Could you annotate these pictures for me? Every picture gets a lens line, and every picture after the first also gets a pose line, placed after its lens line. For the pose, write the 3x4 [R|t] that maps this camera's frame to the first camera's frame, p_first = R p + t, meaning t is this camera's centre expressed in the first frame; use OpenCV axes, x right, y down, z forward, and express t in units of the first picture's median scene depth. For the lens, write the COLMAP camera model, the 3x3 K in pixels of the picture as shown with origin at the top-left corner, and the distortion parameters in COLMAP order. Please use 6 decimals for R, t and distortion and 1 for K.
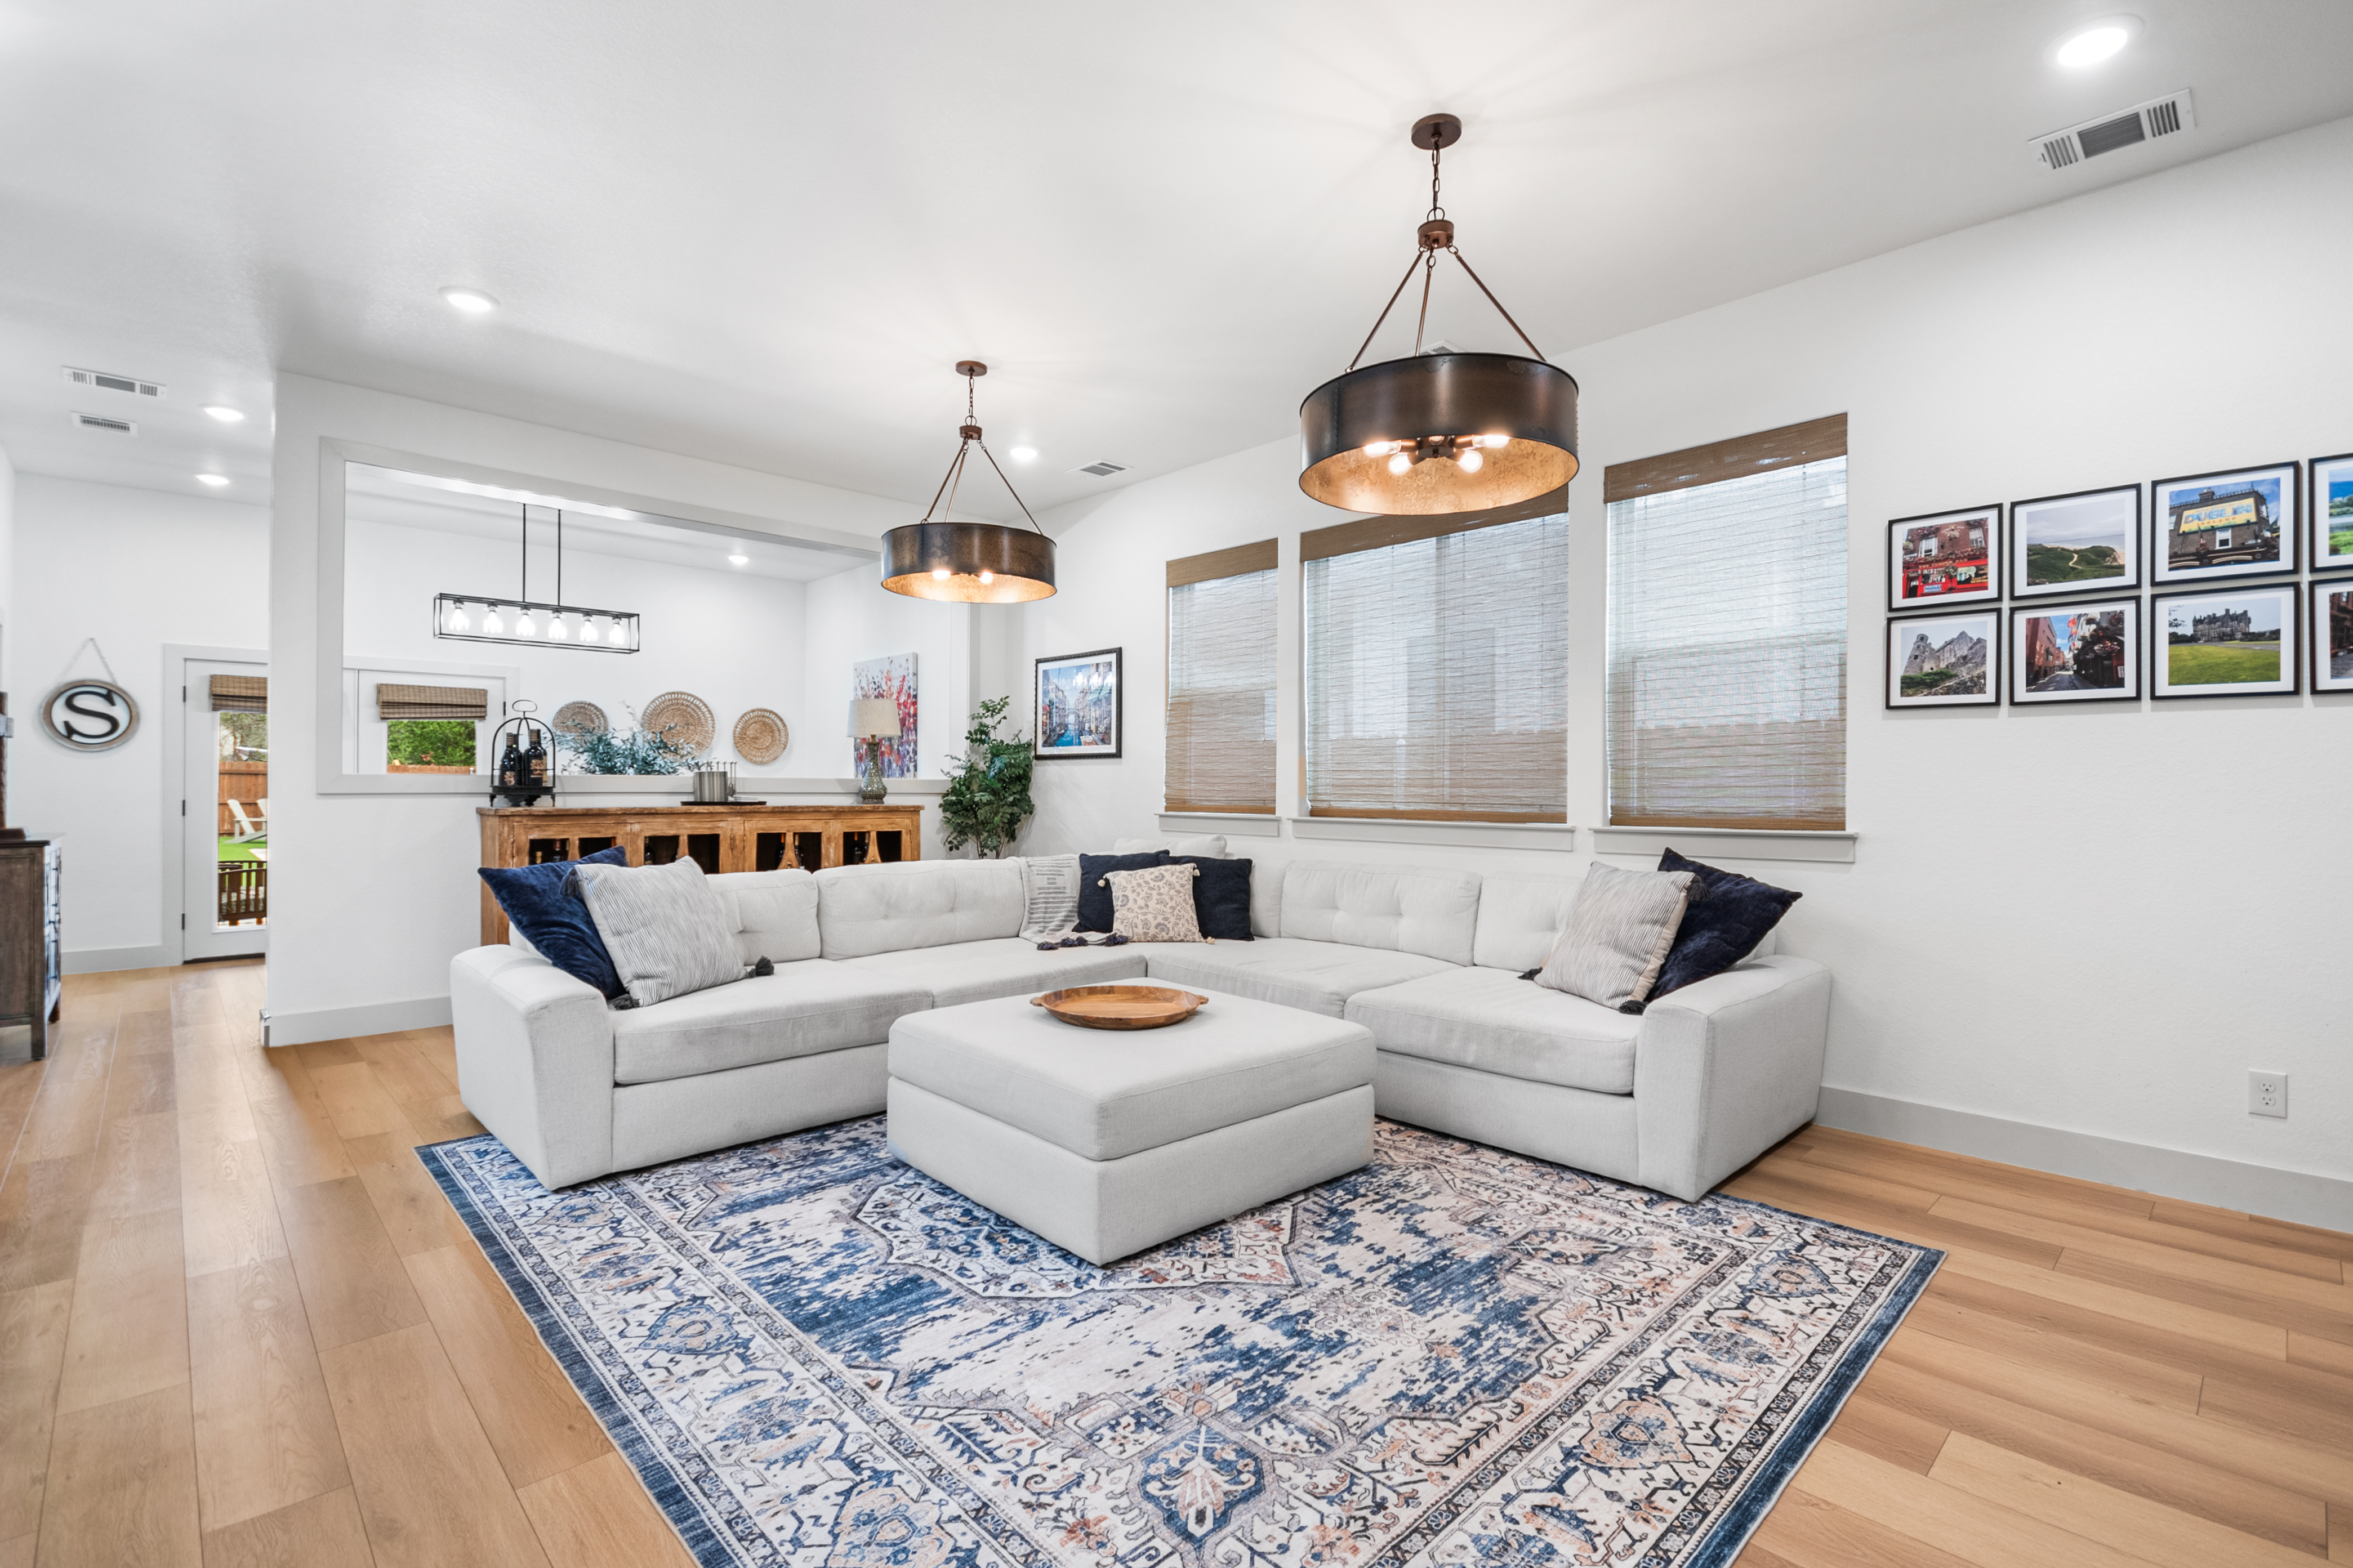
lens RADIAL K [[1051.8, 0, 1204.7], [0, 1051.8, 788.7], [0, 0, 1]] dist [0.009063, -0.006840]
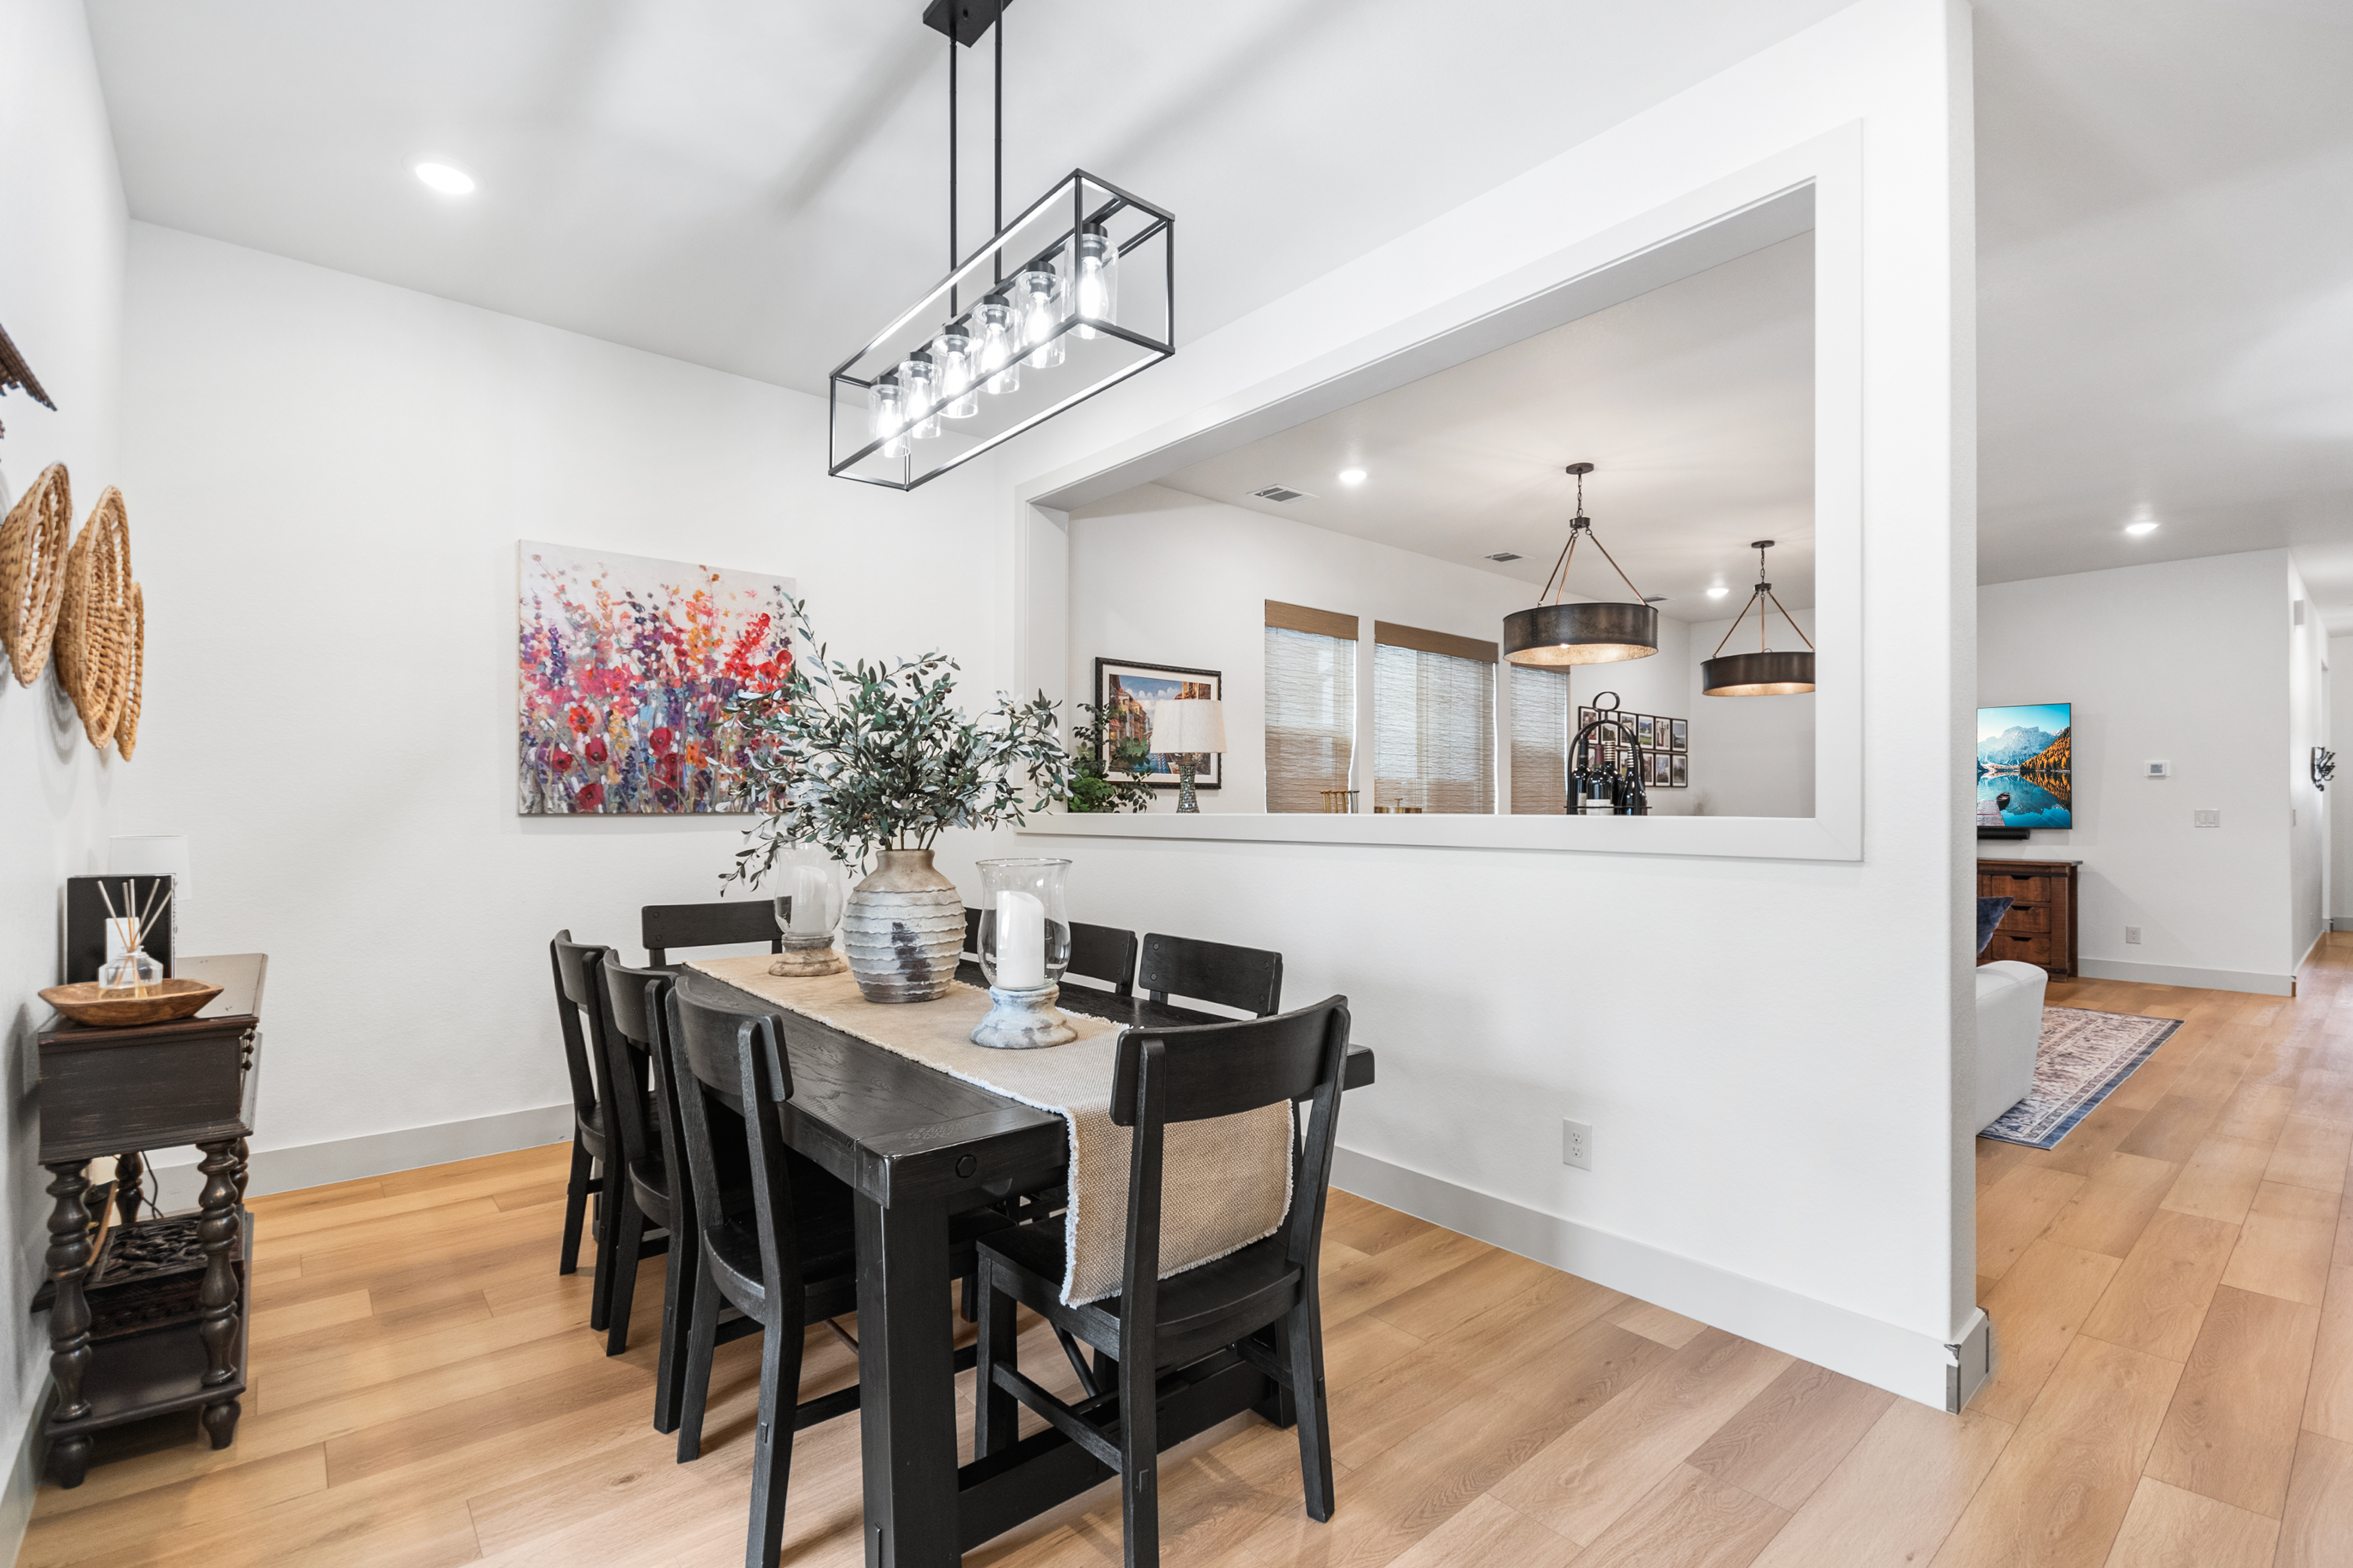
lens RADIAL K [[1051.8, 0, 1210.0], [0, 1051.8, 795.7], [0, 0, 1]] dist [0.009063, -0.006840]
pose [[0.050152, 0.008123, 0.998709, -1.872087], [0.000598, 0.999967, -0.008163, -0.030959], [-0.998741, 0.001006, 0.050145, 1.786638]]
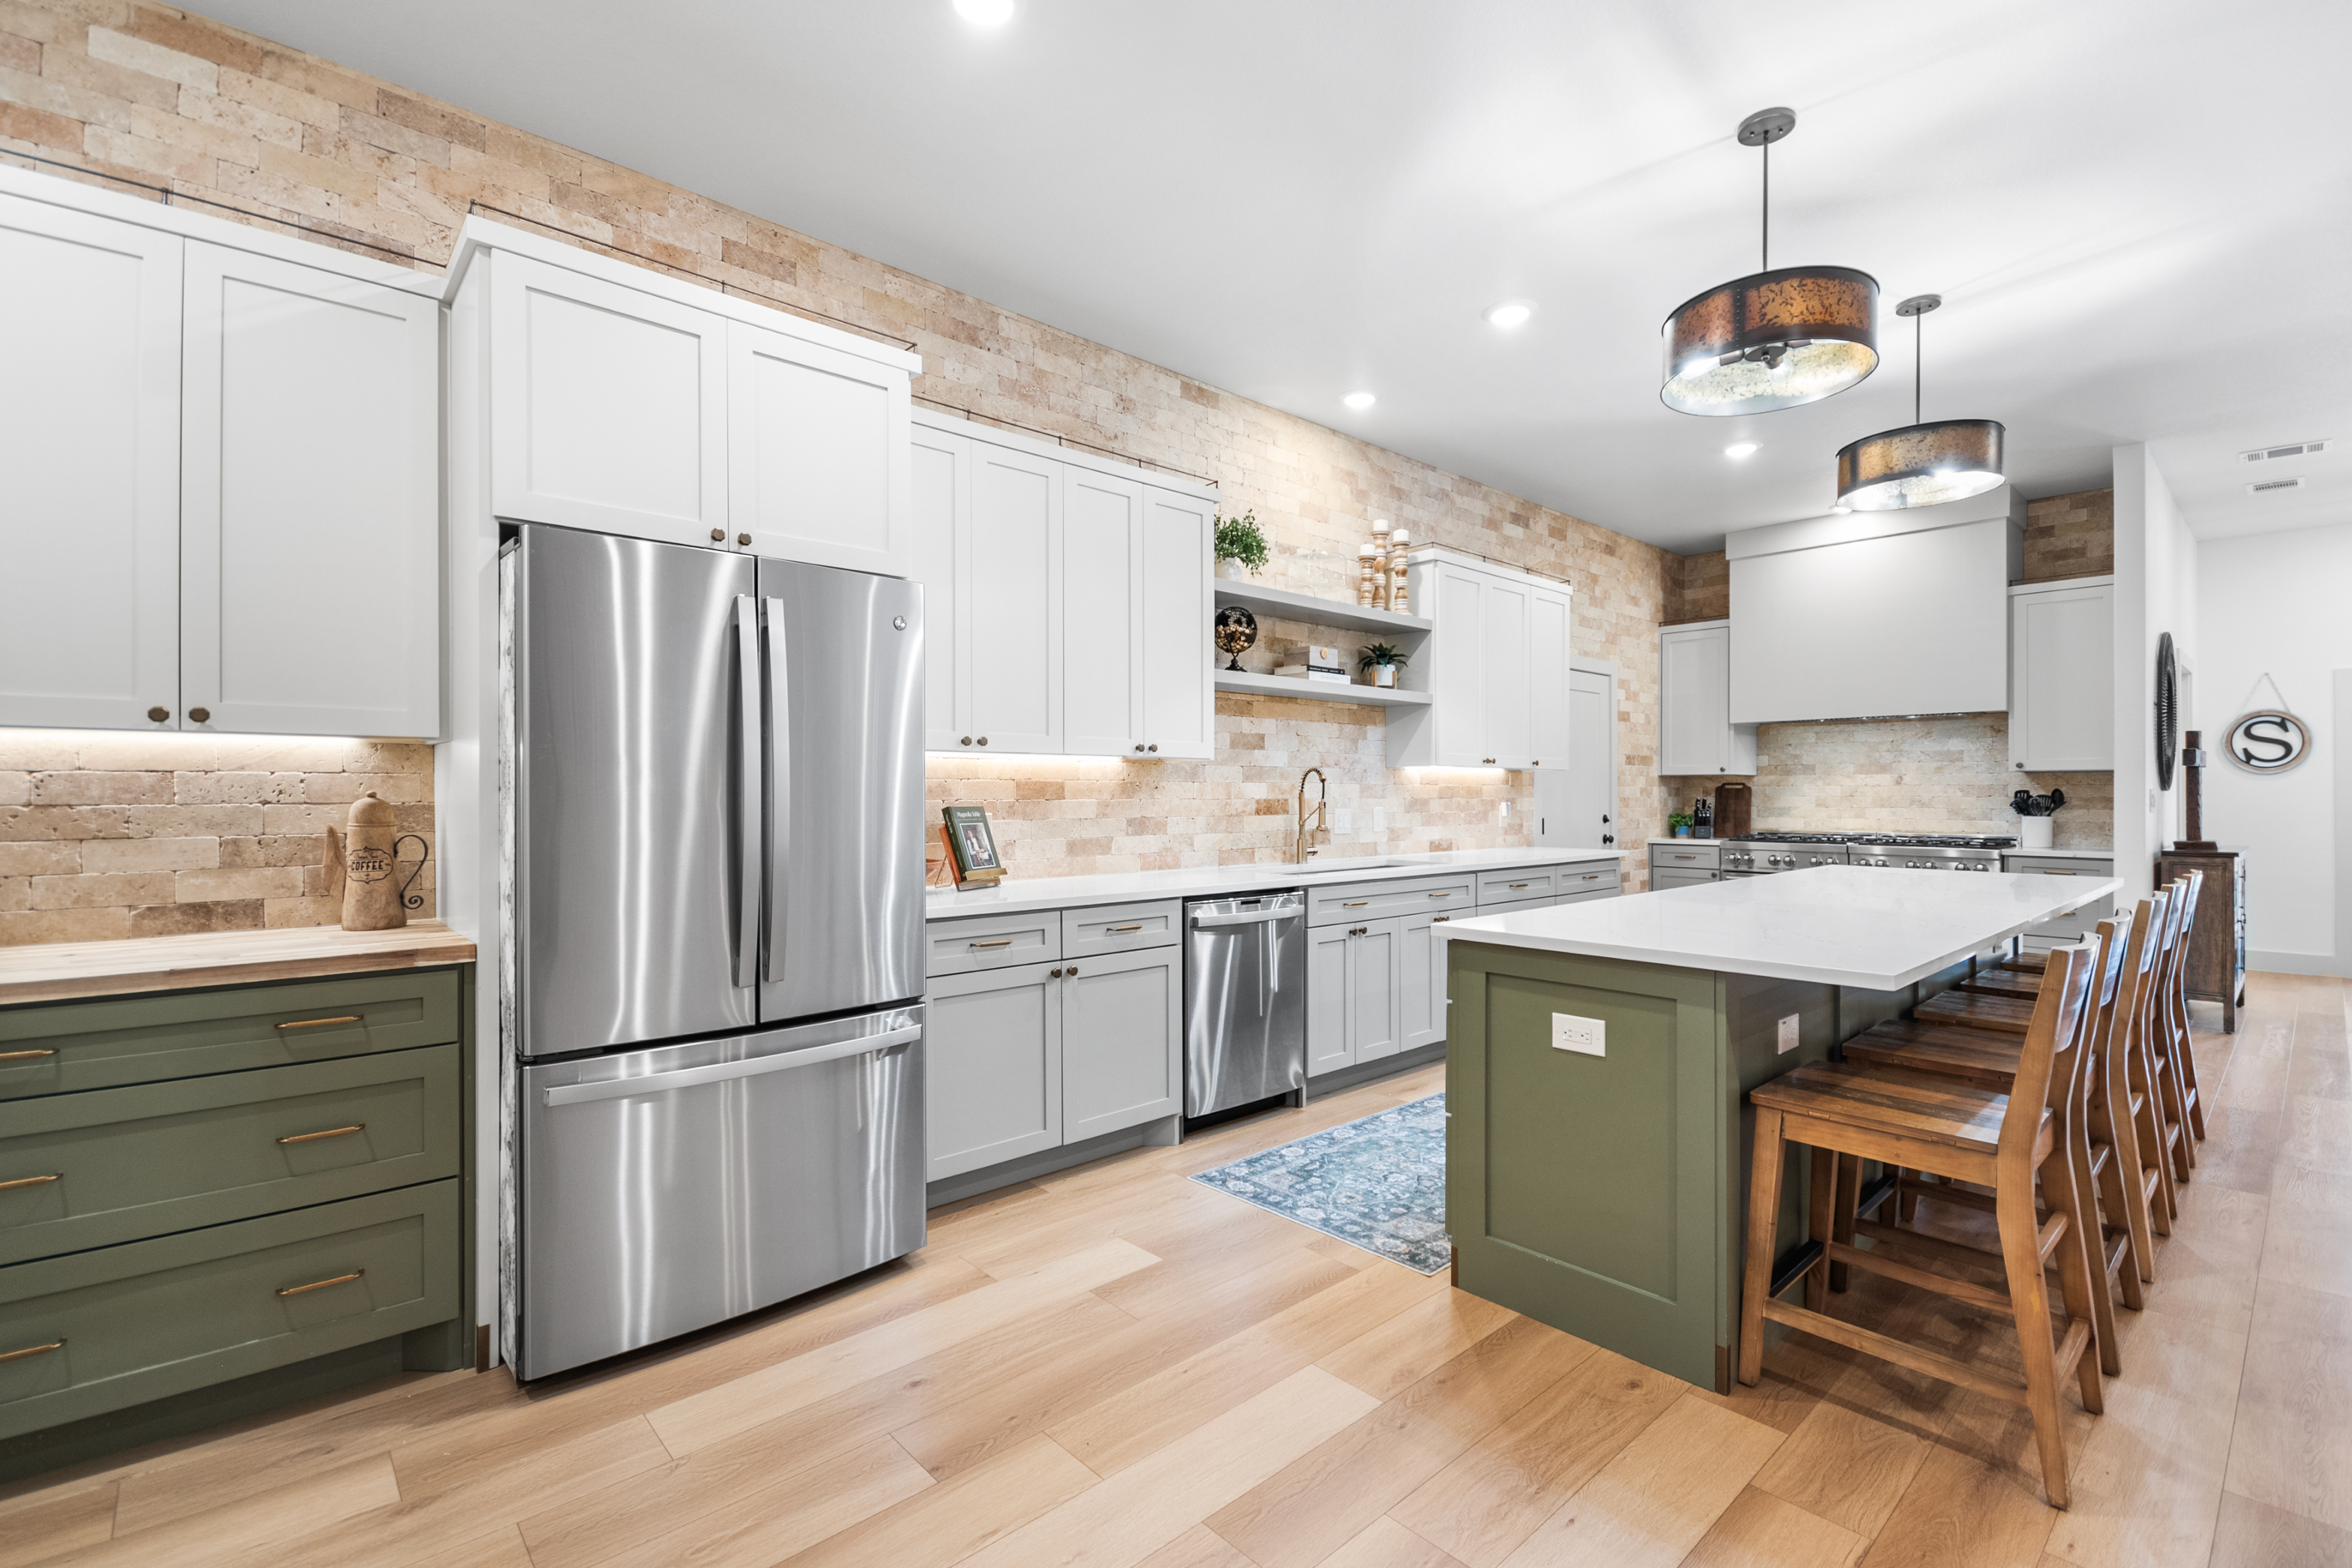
lens RADIAL K [[1051.4, 0, 1191.3], [0, 1051.4, 798.8], [0, 0, 1]] dist [0.009063, -0.006840]
pose [[-0.028353, 0.001232, -0.999597, 0.181407], [-0.002644, 0.999996, 0.001308, -0.014424], [0.999594, 0.002680, -0.028350, -0.211188]]
